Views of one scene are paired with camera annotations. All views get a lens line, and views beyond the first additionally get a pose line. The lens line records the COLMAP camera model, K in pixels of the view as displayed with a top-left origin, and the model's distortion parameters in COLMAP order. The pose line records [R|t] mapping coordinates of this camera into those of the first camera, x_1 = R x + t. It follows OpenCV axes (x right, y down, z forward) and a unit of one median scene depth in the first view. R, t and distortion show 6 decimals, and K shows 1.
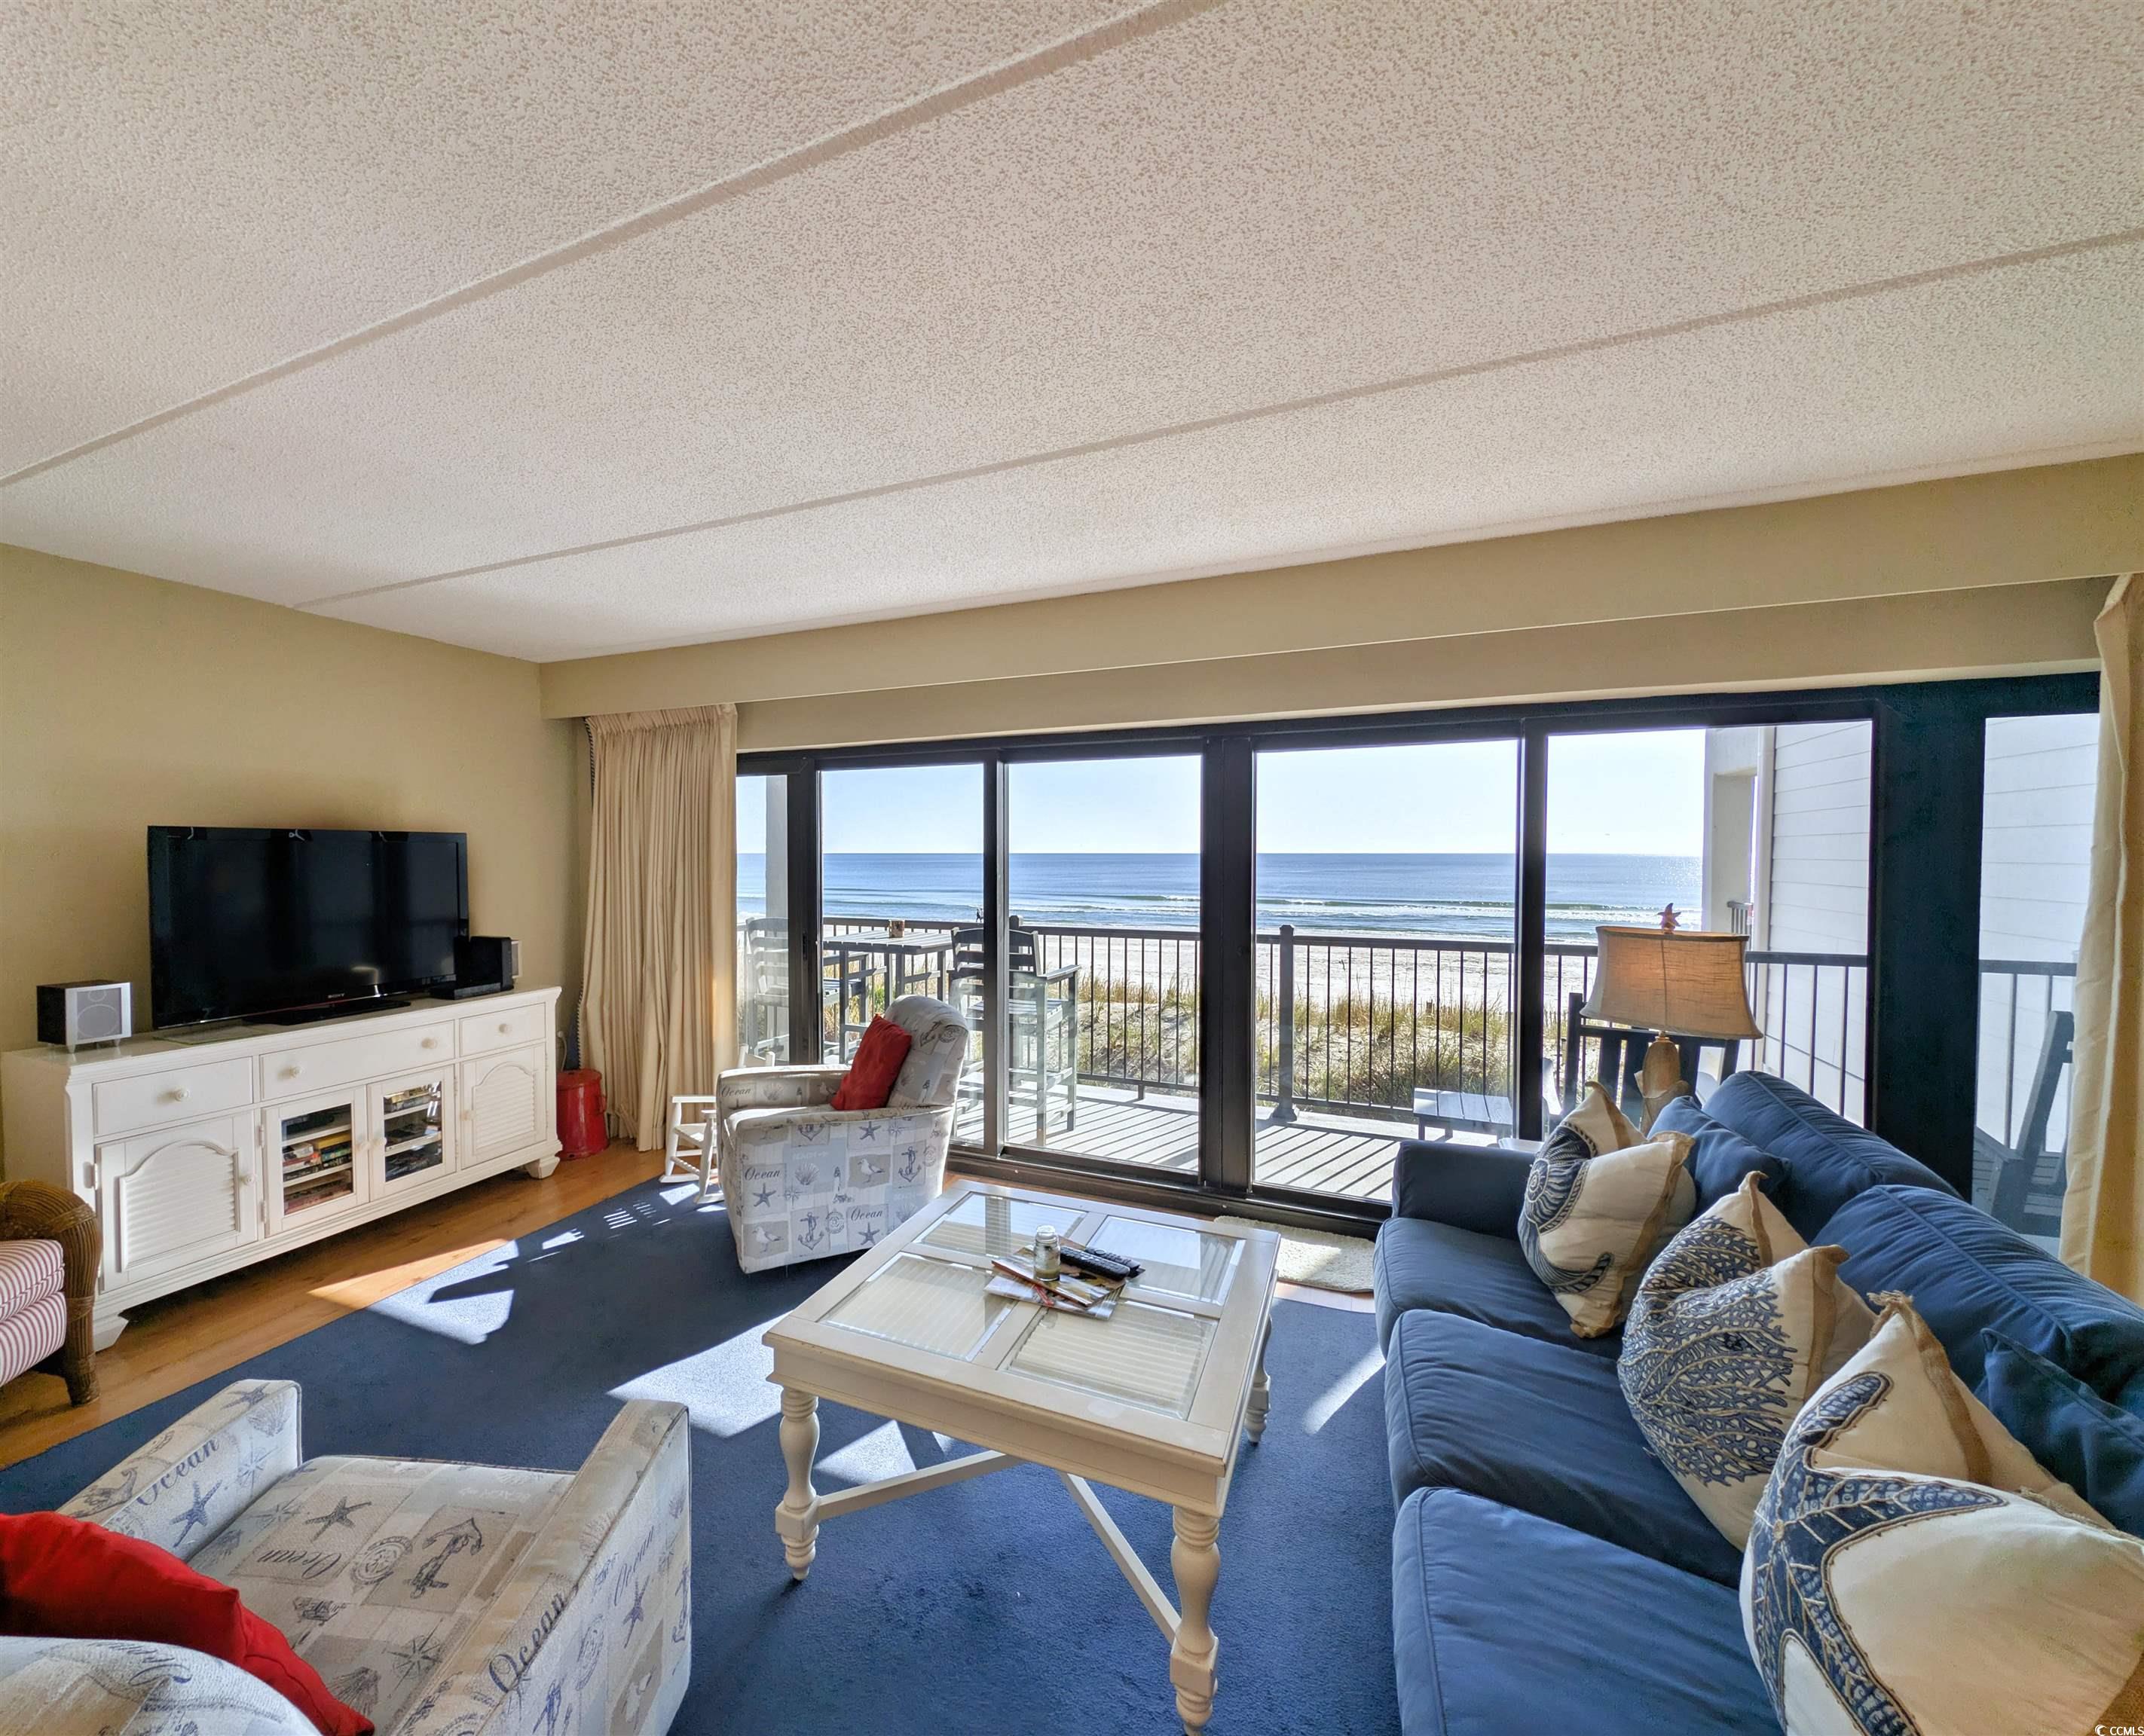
lens RADIAL K [[867.4, 0, 973.3], [0, 867.4, 872.1], [0, 0, 1]] dist [0.005856, -0.002825]
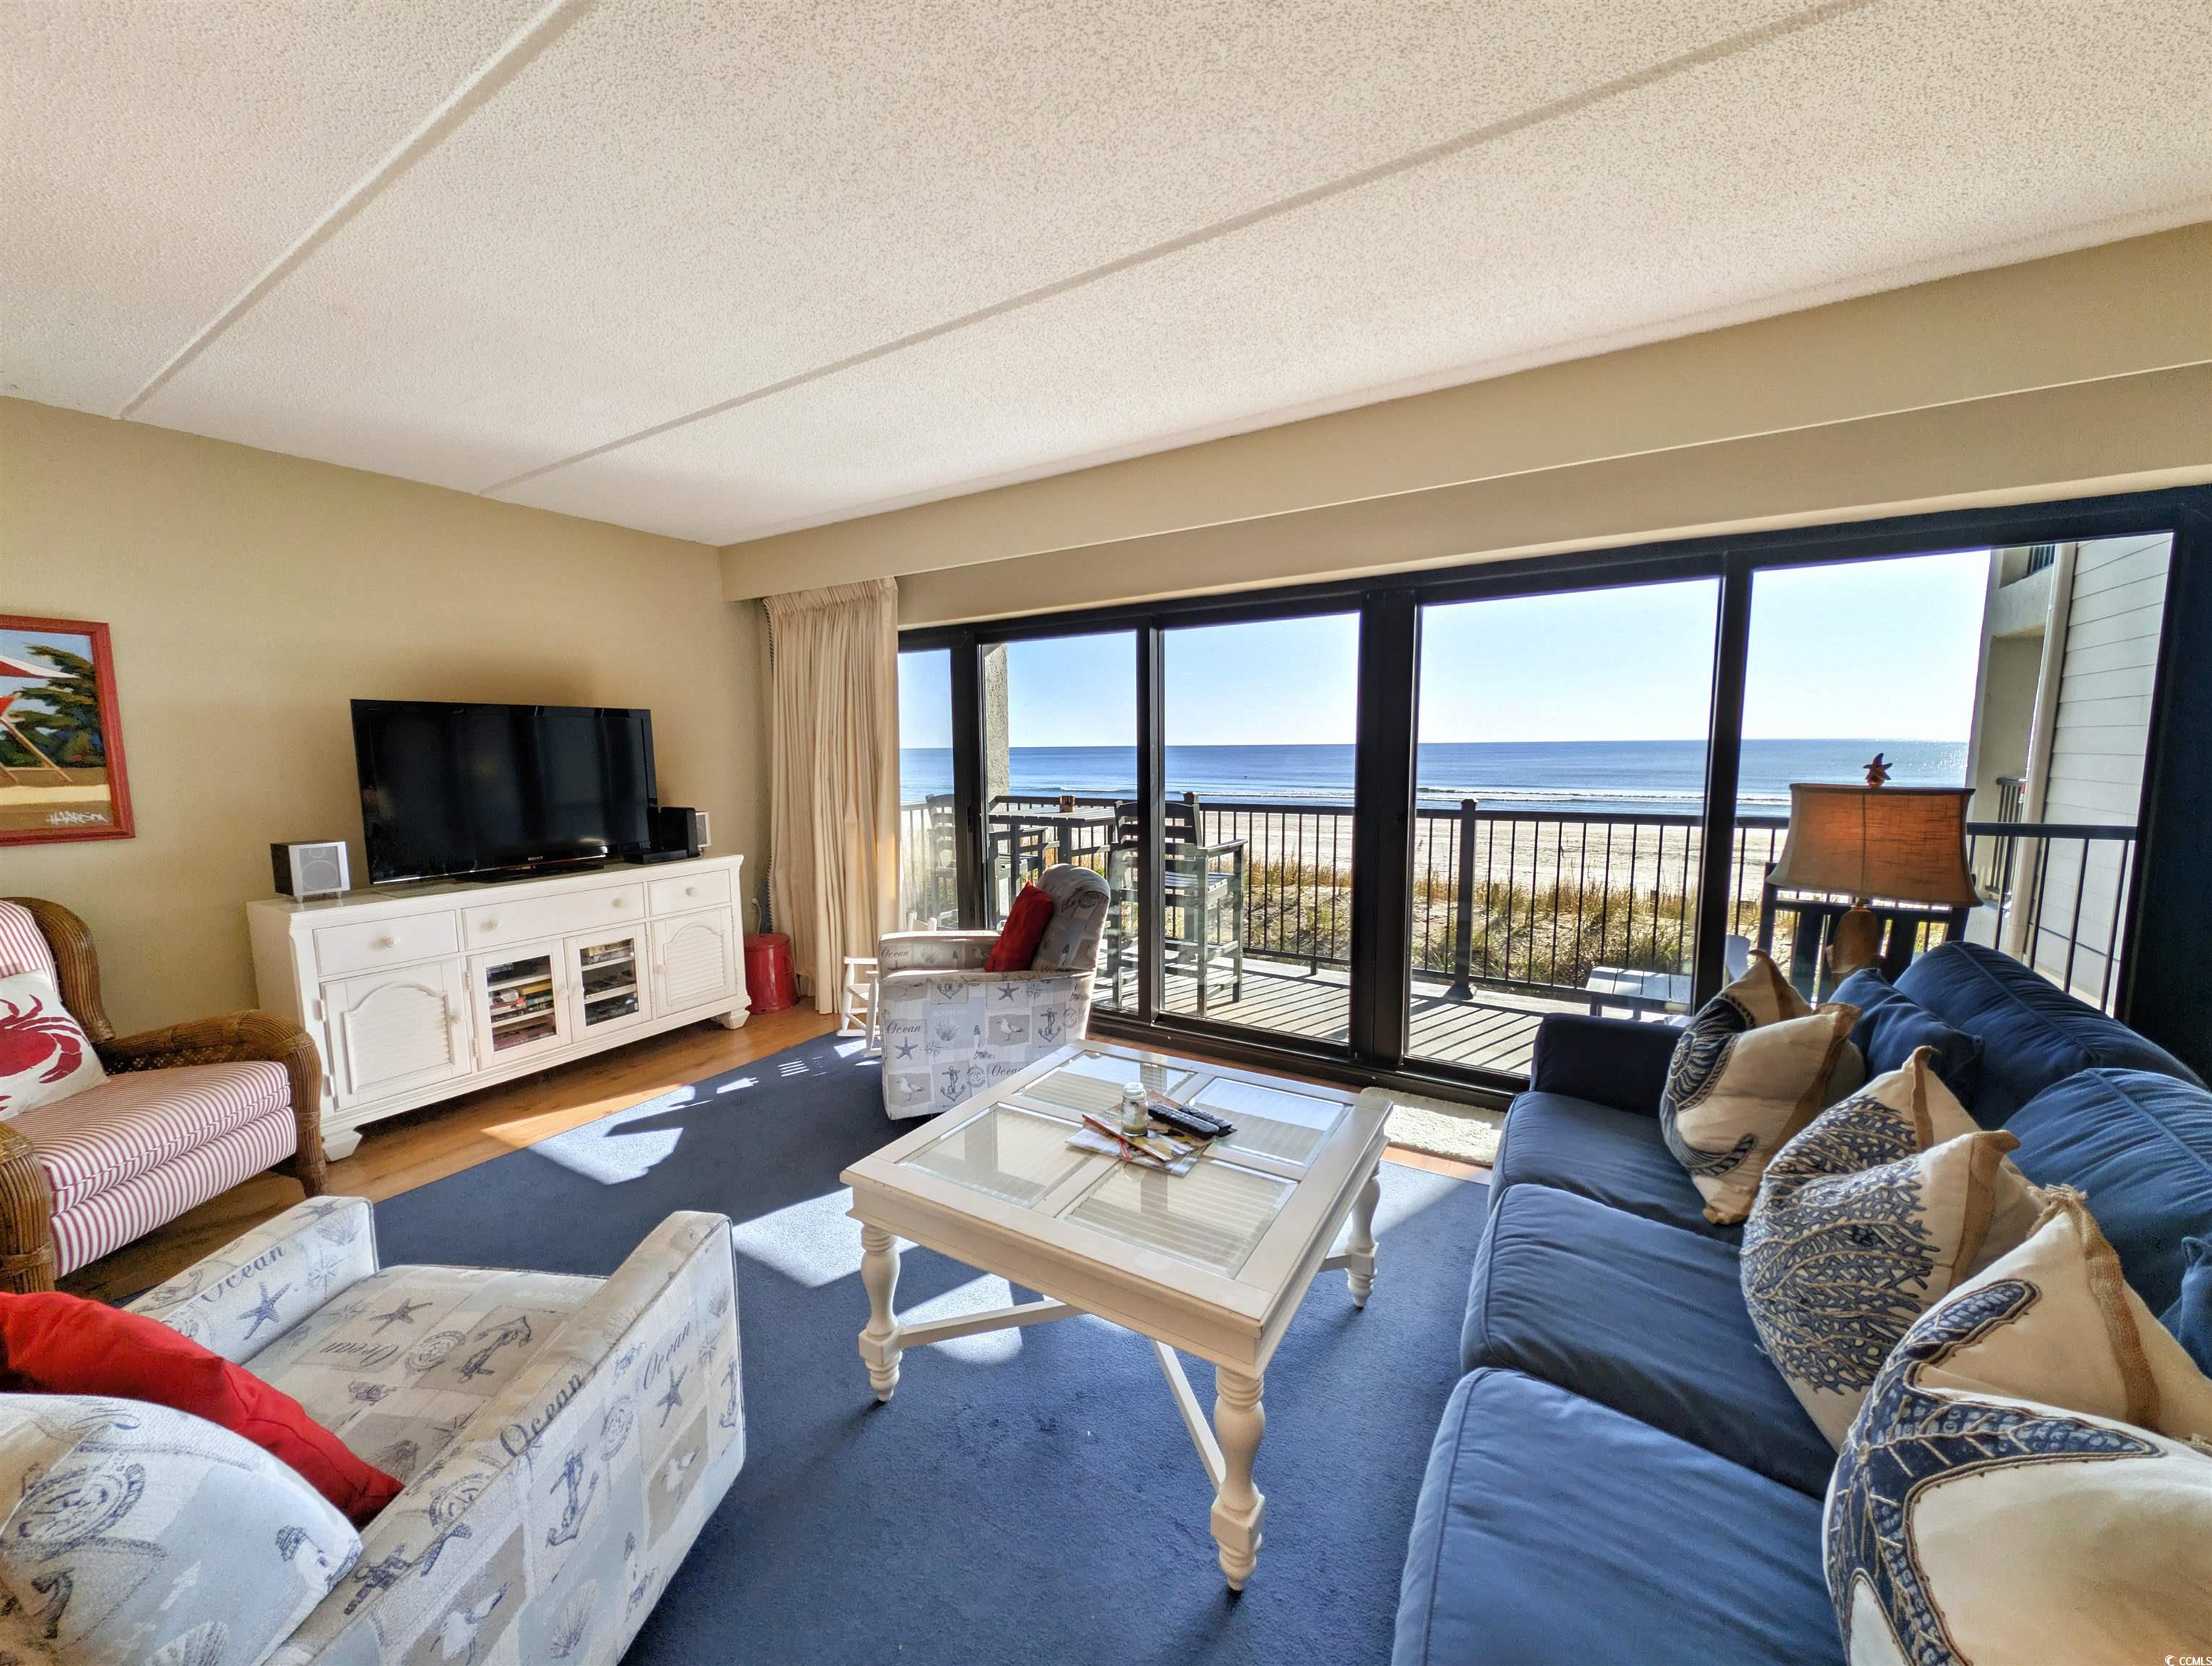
lens RADIAL K [[828.8, 0, 1094.0], [0, 828.8, 835.7], [0, 0, 1]] dist [0.007921, -0.003819]
pose [[0.992775, 0.003297, -0.119943, 0.109264], [0.006901, 0.996399, 0.084503, 0.037460], [0.119790, -0.084720, 0.989178, 0.067833]]
